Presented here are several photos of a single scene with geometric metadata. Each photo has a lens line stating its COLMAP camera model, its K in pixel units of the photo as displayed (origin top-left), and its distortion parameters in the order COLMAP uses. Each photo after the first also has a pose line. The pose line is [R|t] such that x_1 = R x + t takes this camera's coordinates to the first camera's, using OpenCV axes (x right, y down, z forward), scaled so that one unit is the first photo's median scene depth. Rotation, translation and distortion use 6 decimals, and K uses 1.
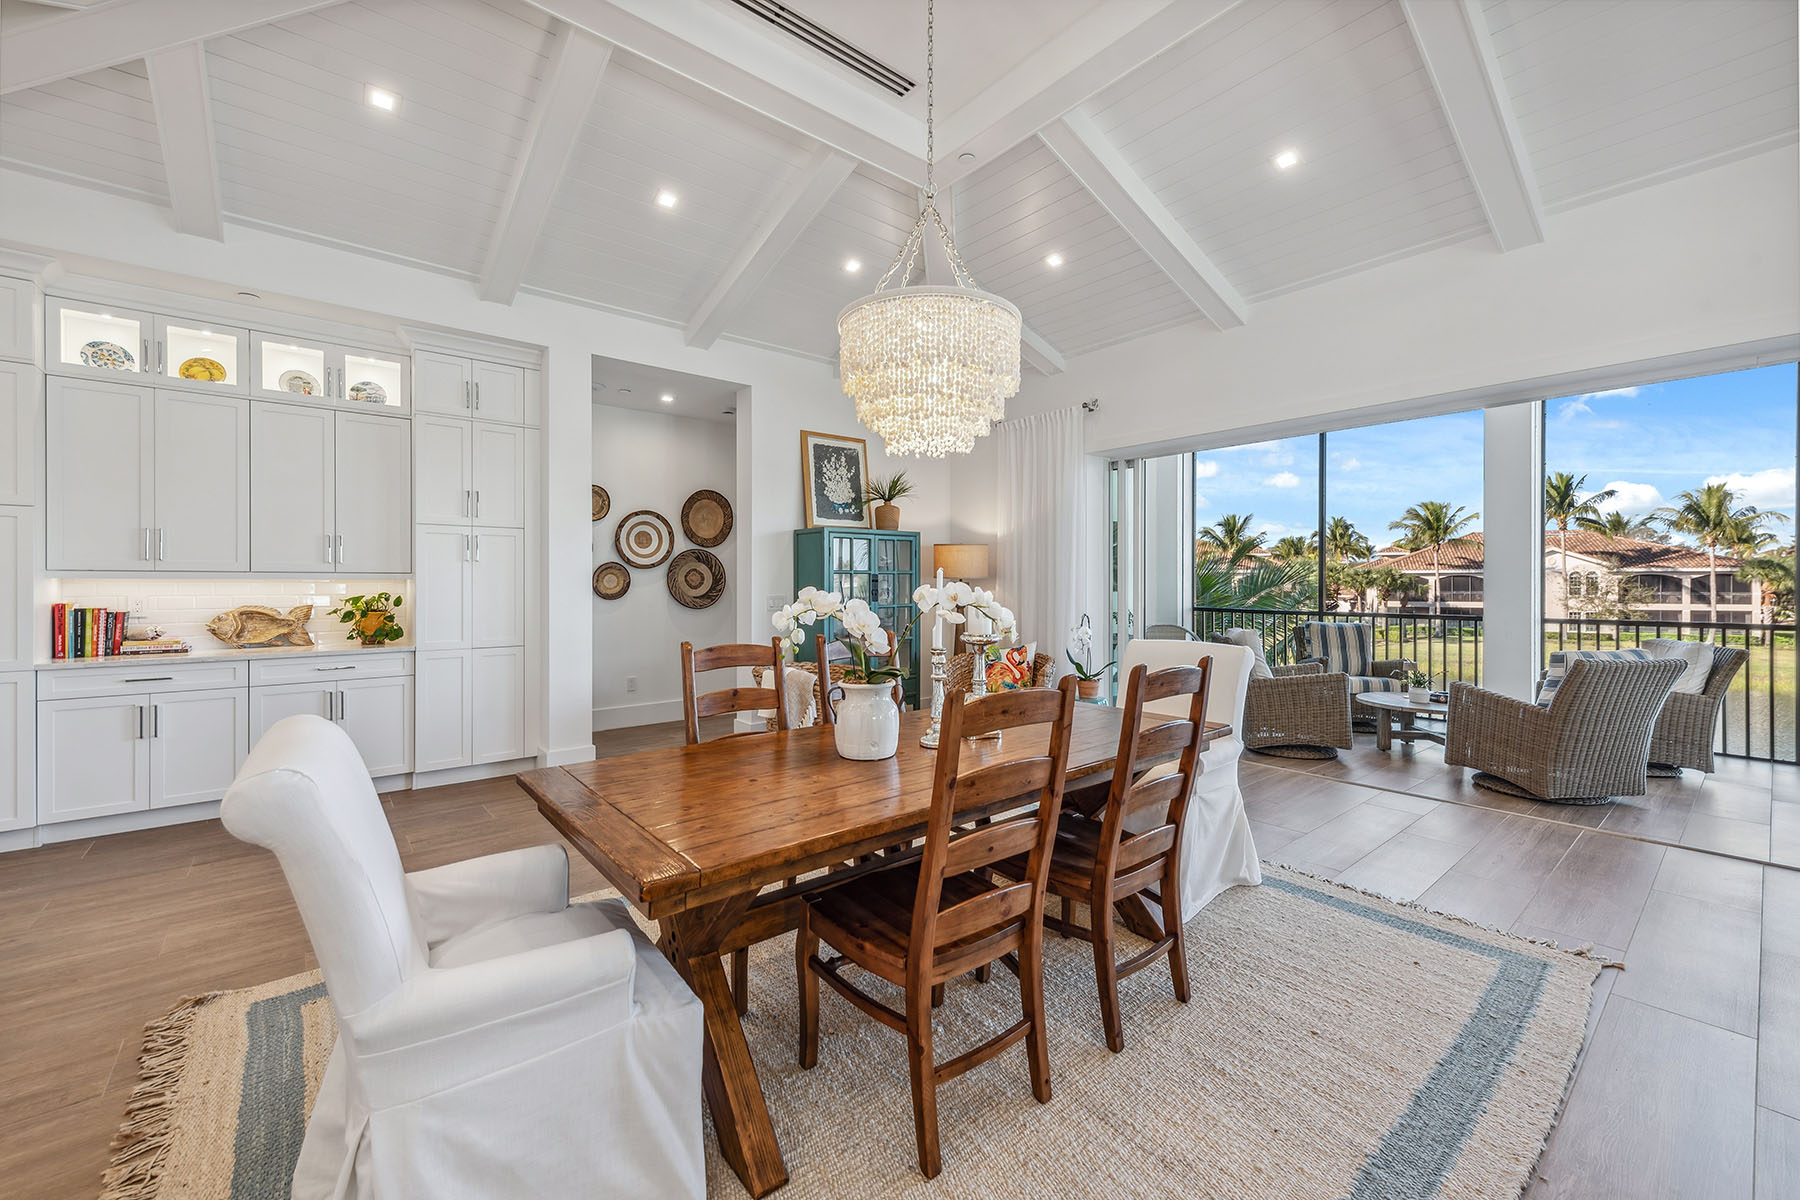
lens RADIAL K [[712.2, 0, 902.7], [0, 712.2, 582.0], [0, 0, 1]] dist [0.020819, -0.010001]
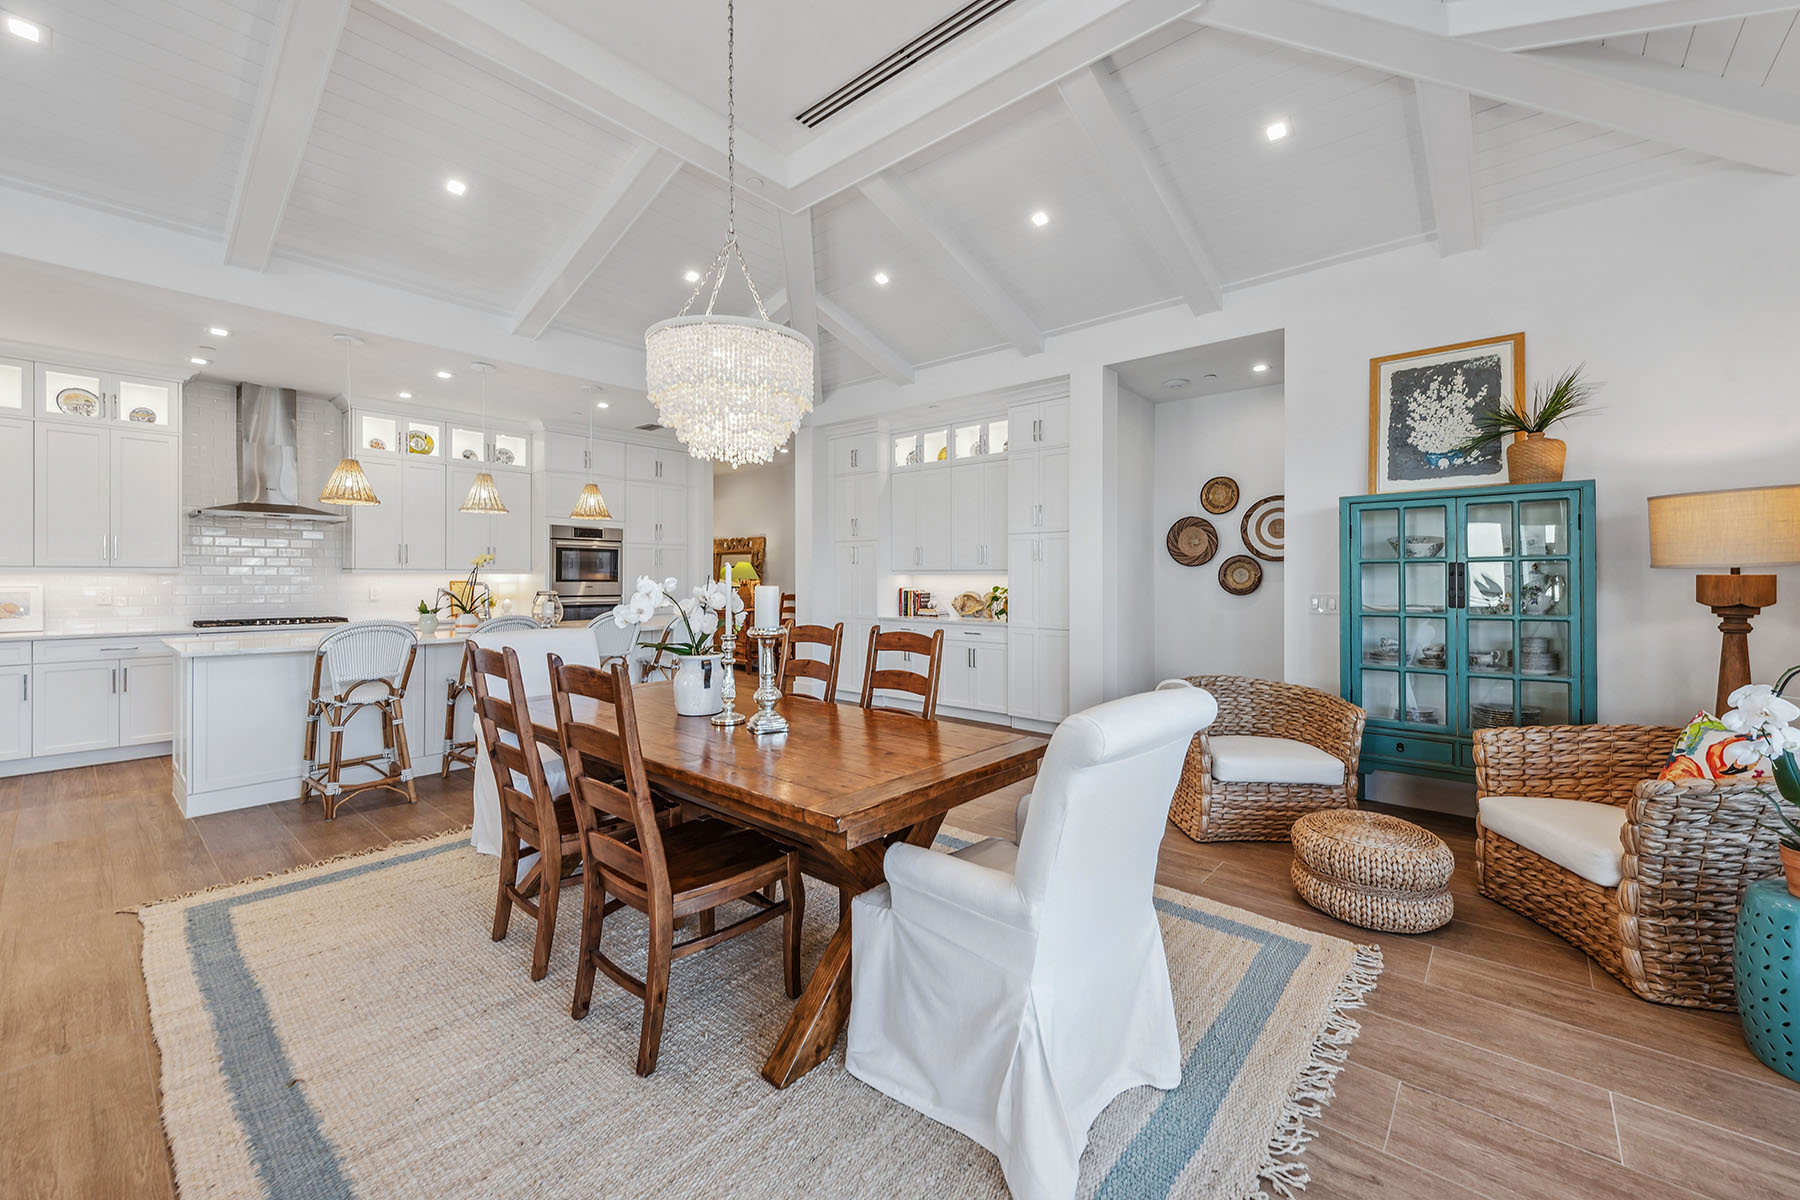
lens RADIAL K [[704.8, 0, 906.6], [0, 704.8, 578.7], [0, 0, 1]] dist [0.000141, -0.000265]
pose [[0.160515, 0.001674, -0.987032, 0.463557], [0.001005, 0.999998, 0.001860, 0.001167], [0.987033, -0.001290, 0.160513, 0.433512]]
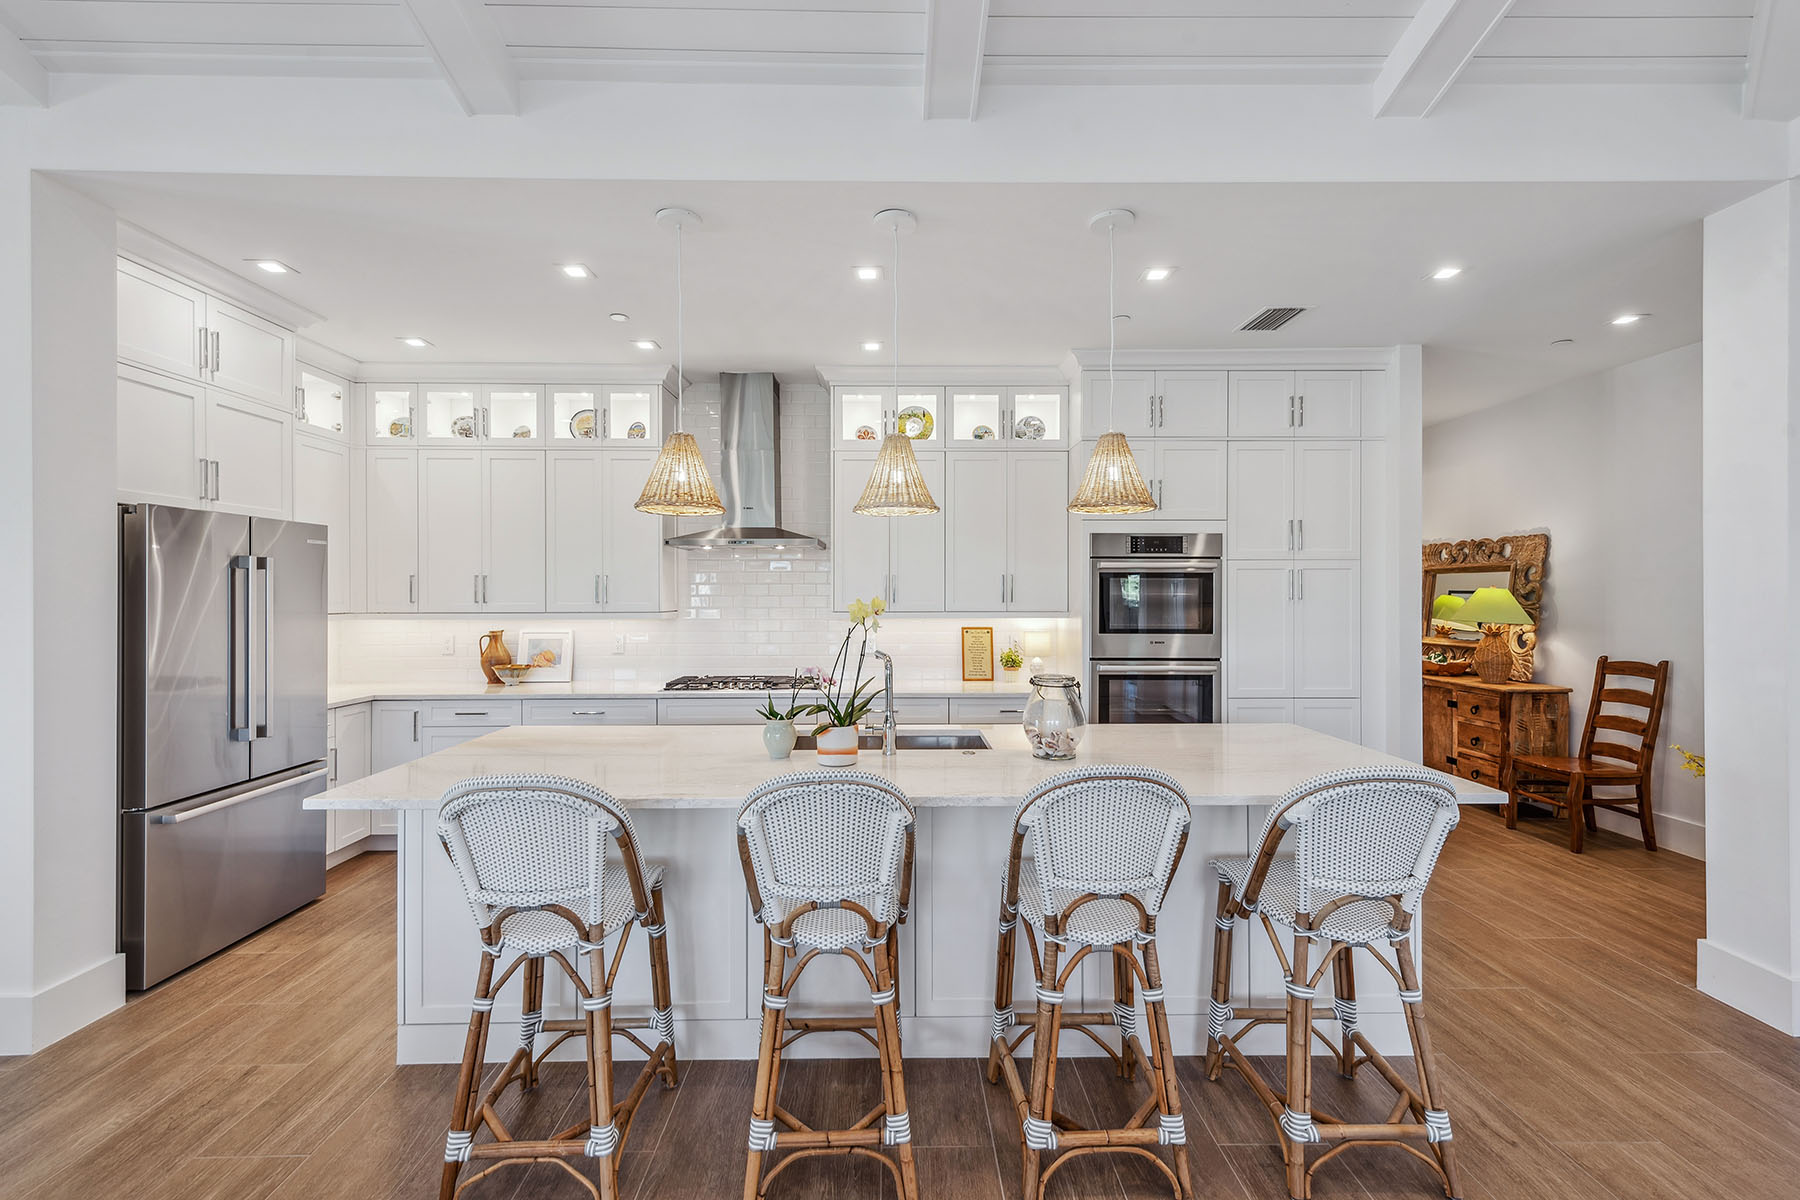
lens RADIAL K [[762.5, 0, 900.0], [0, 762.5, 600.0], [0, 0, 1]] dist [0.020445, -0.005942]
pose [[-0.636223, 0.006804, -0.771475, -0.106571], [0.003039, 0.999975, 0.006312, -0.028695], [0.771499, 0.001671, -0.636228, 0.360819]]
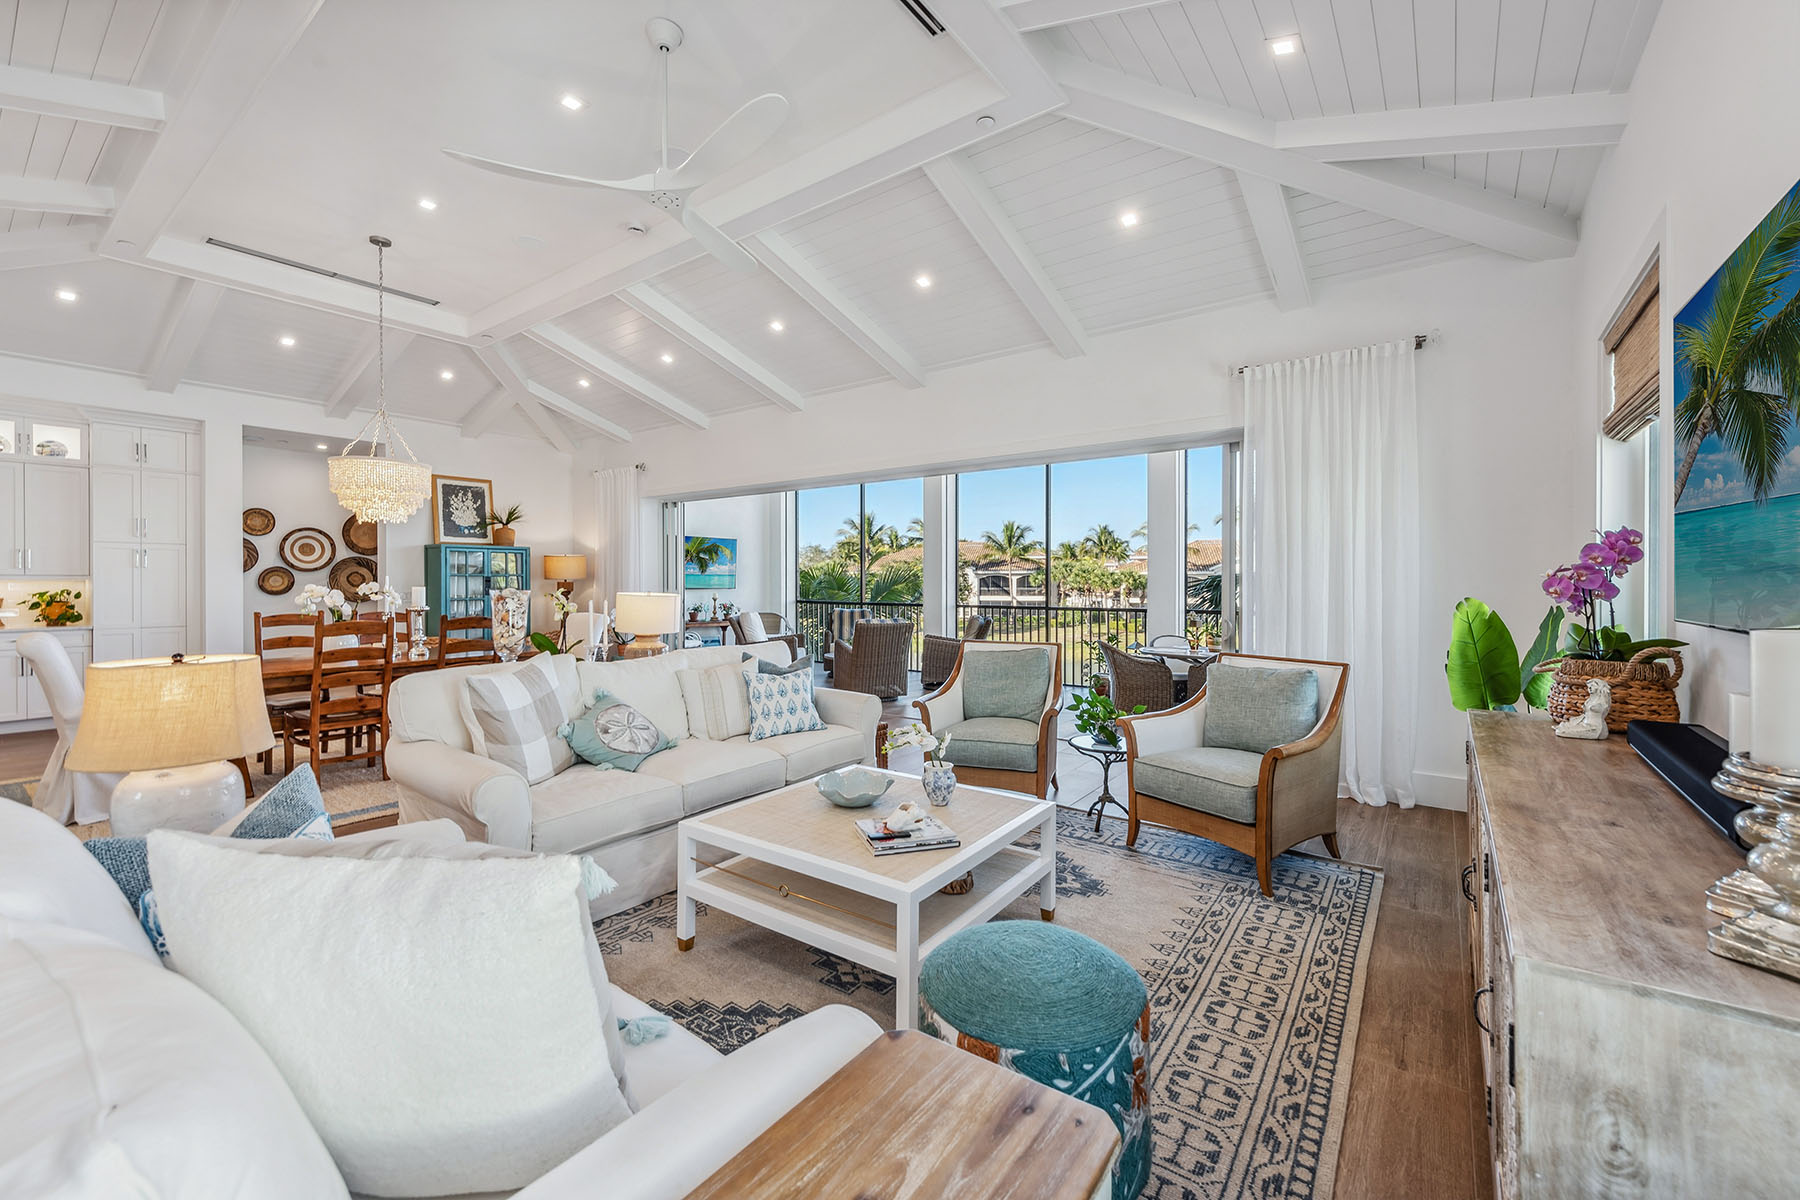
lens RADIAL K [[726.4, 0, 897.9], [0, 726.4, 584.0], [0, 0, 1]] dist [0.015801, -0.003979]
pose [[0.973988, 0.001293, 0.226598, 0.424331], [-0.002185, 0.999991, 0.003686, -0.003316], [-0.226591, -0.004085, 0.973981, -0.609934]]
